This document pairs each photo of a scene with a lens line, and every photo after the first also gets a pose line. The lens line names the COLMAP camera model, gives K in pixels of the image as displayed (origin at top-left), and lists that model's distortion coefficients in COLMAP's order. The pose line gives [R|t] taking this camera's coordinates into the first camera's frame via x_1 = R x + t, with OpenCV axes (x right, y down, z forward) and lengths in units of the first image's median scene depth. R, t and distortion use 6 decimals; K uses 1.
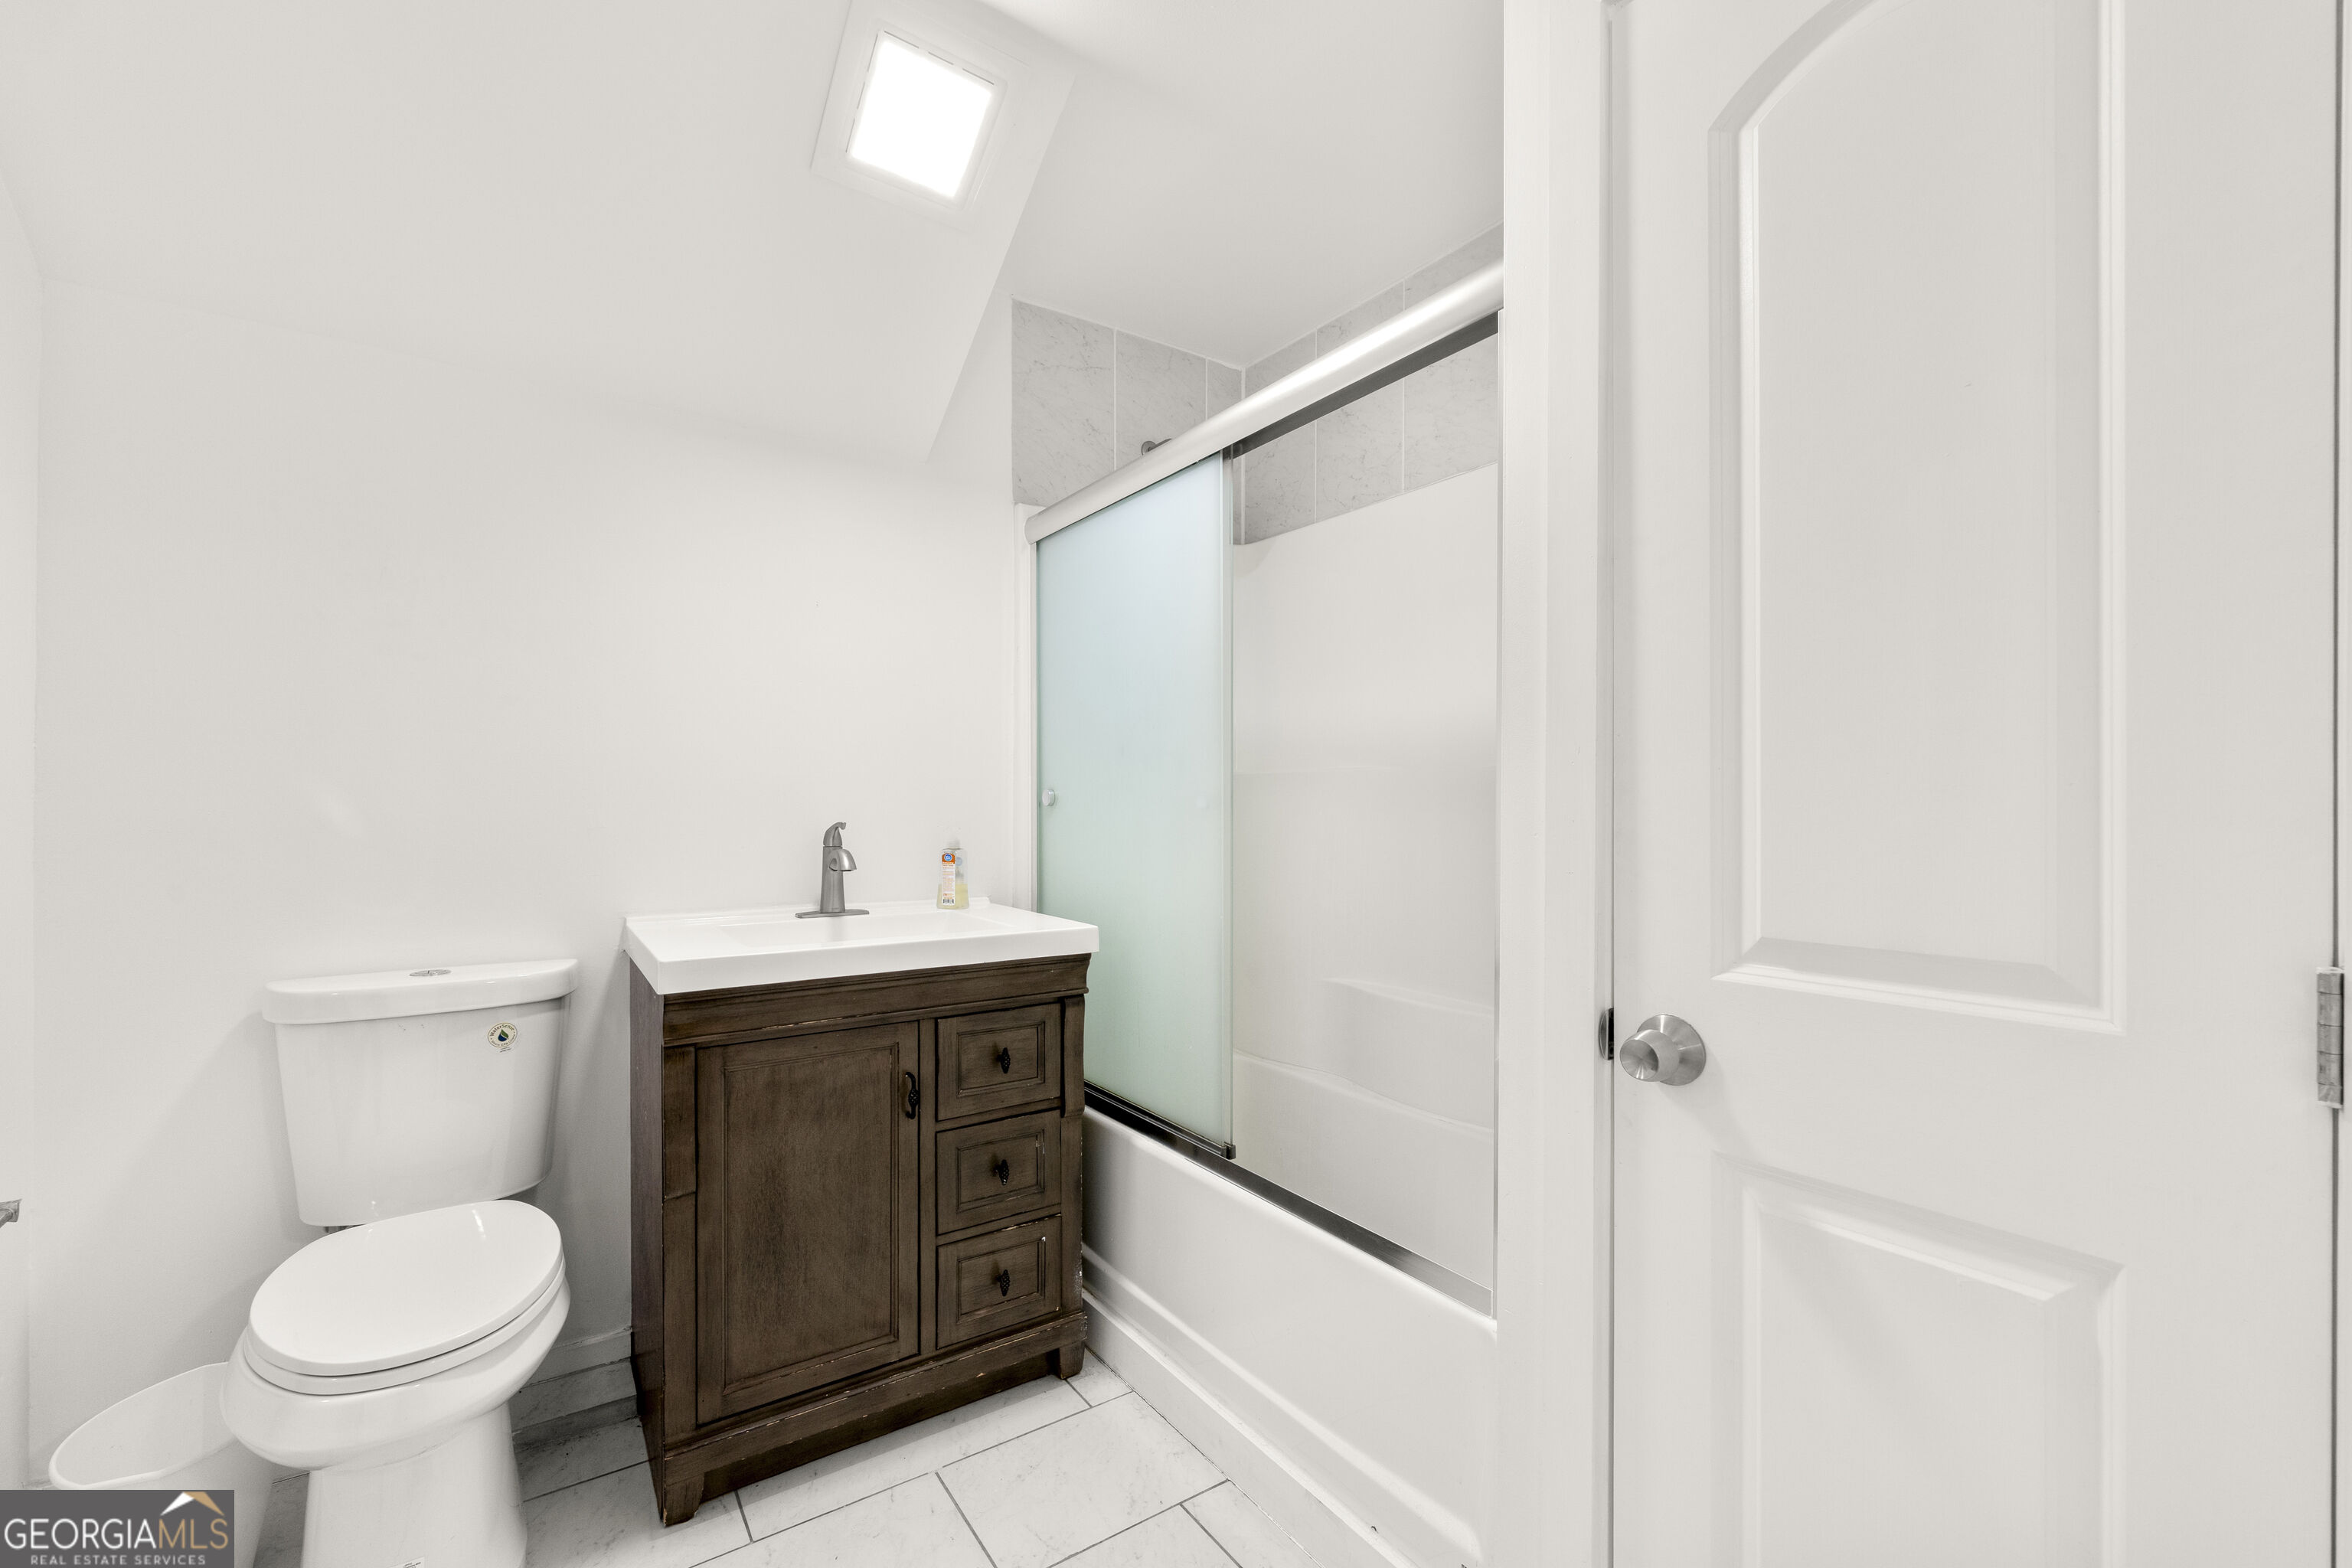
lens RADIAL K [[963.6, 0, 1177.5], [0, 963.6, 803.2], [0, 0, 1]] dist [0.000993, 0.000399]
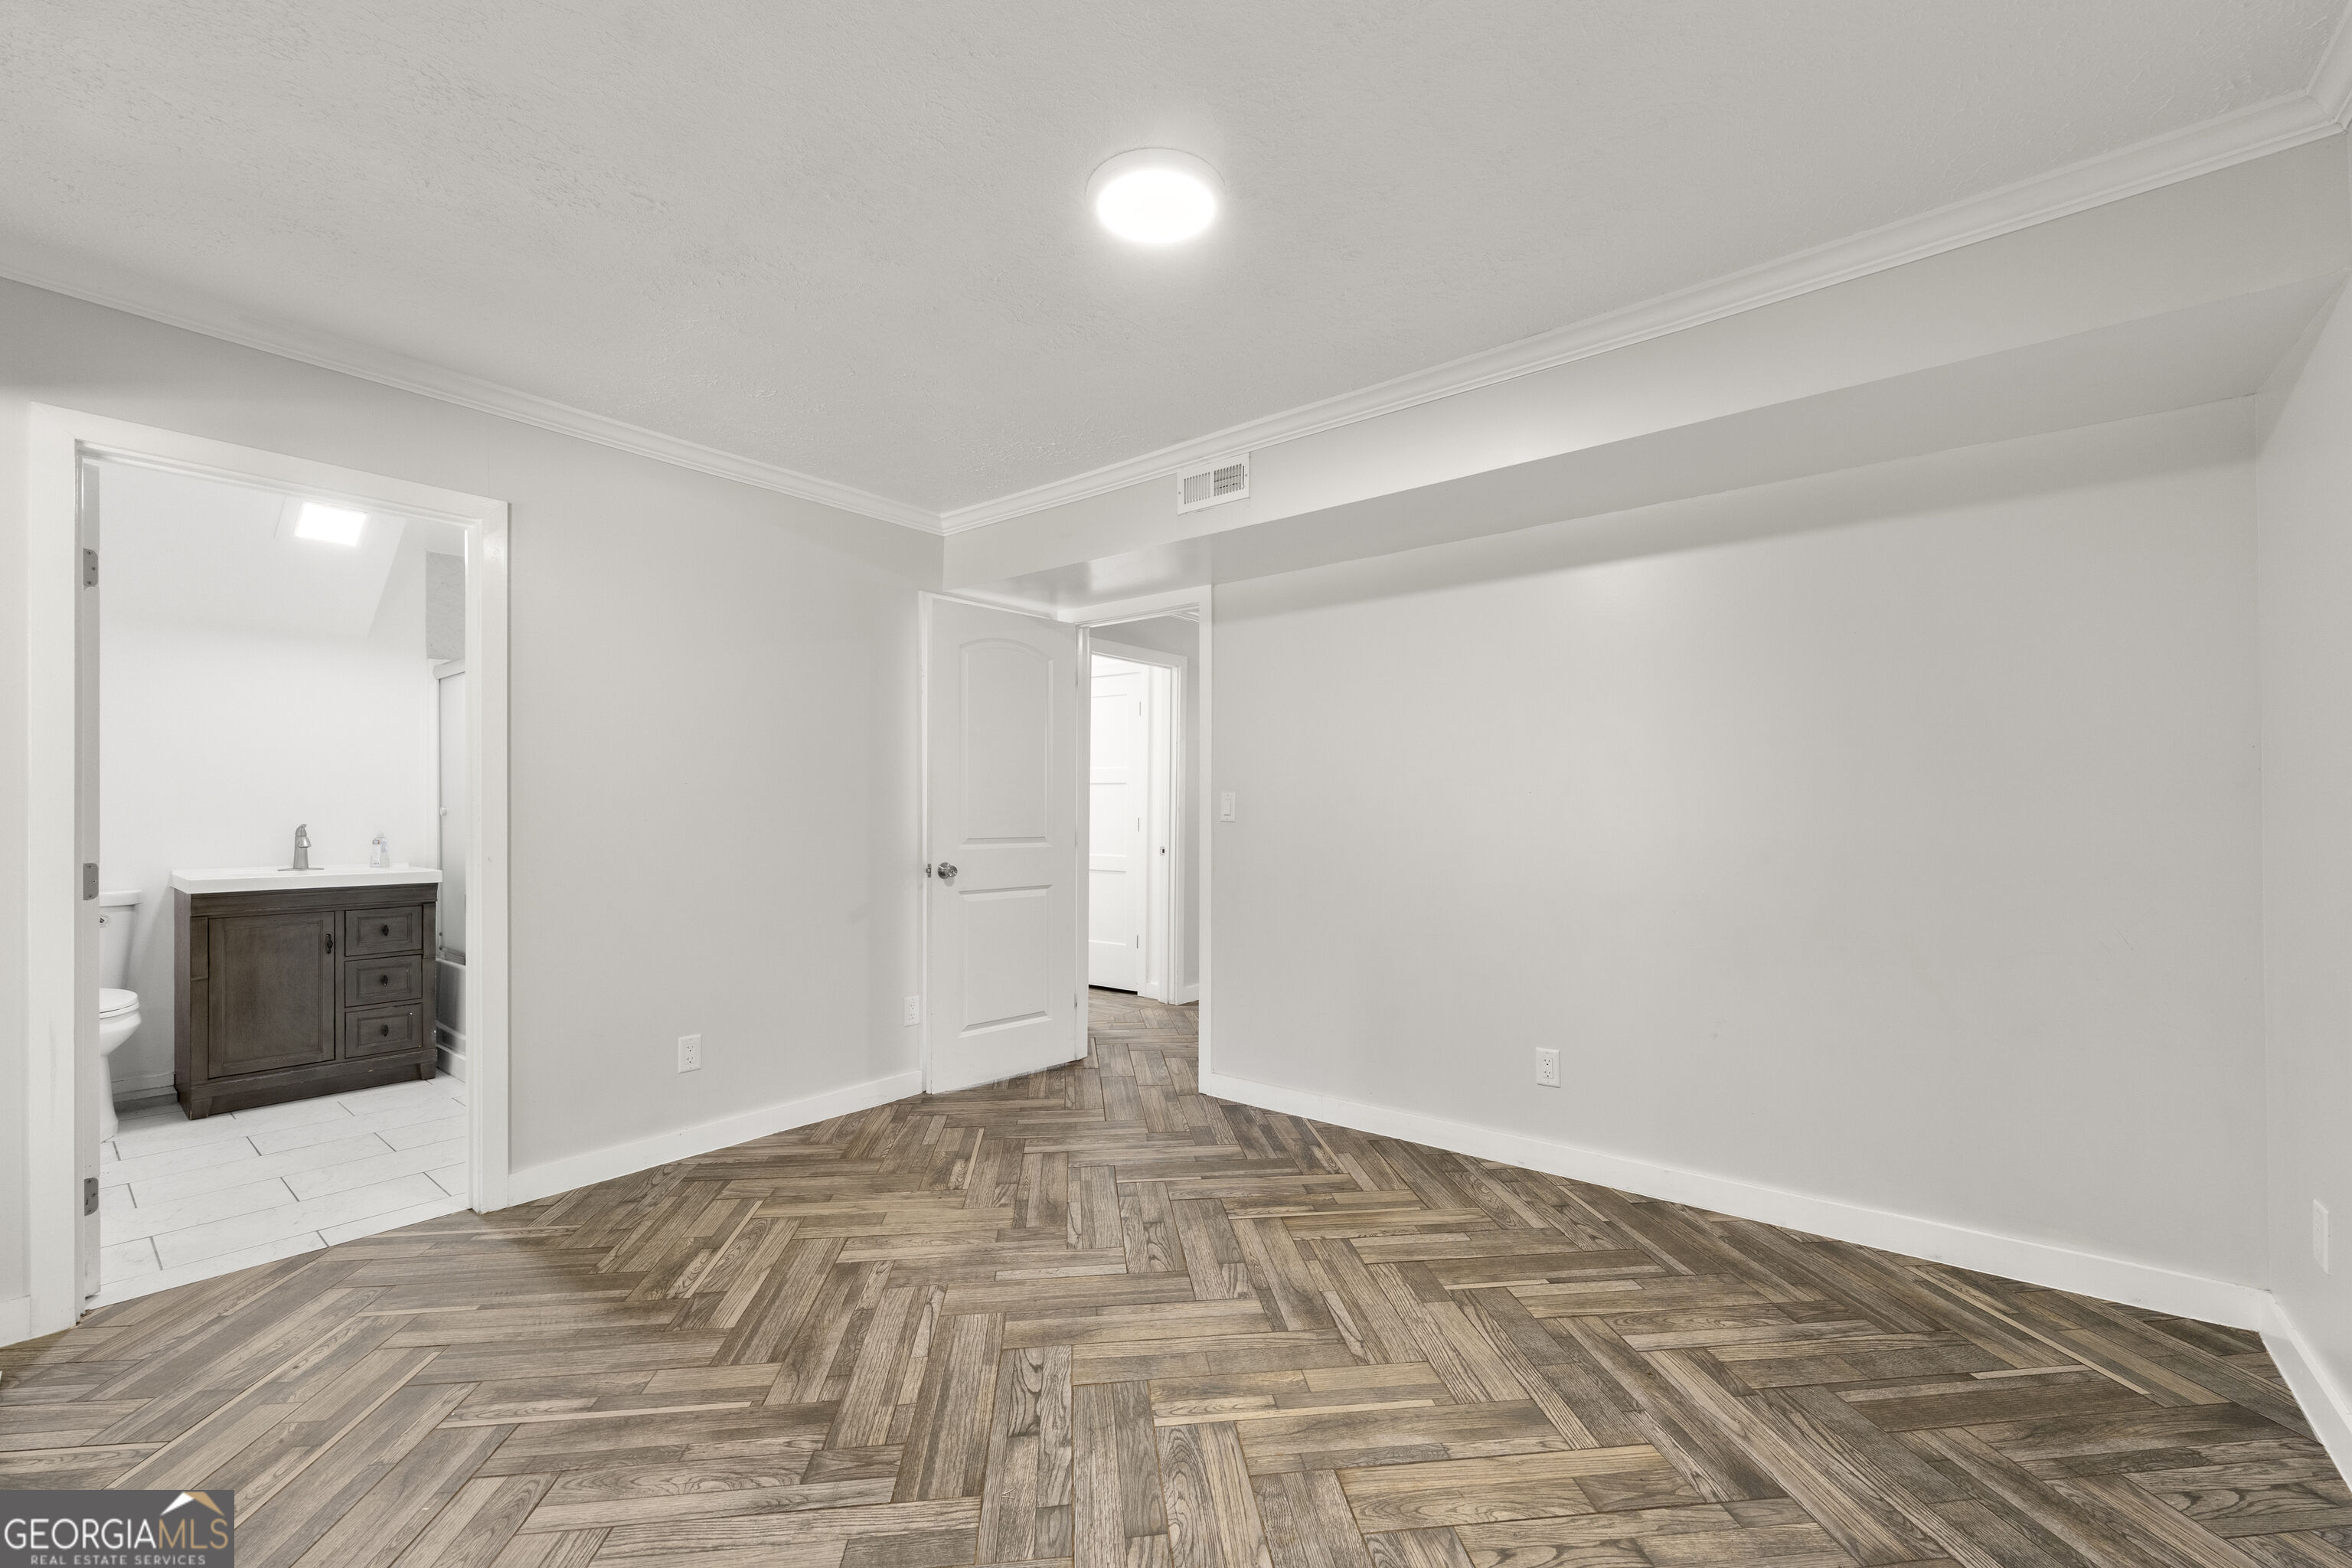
lens RADIAL K [[963.6, 0, 1177.5], [0, 963.6, 803.2], [0, 0, 1]] dist [0.000993, 0.000399]
pose [[0.959948, 0.000434, 0.280178, 0.960255], [0.001405, 0.999979, -0.006362, -0.009549], [-0.280175, 0.006501, 0.959927, -1.665126]]
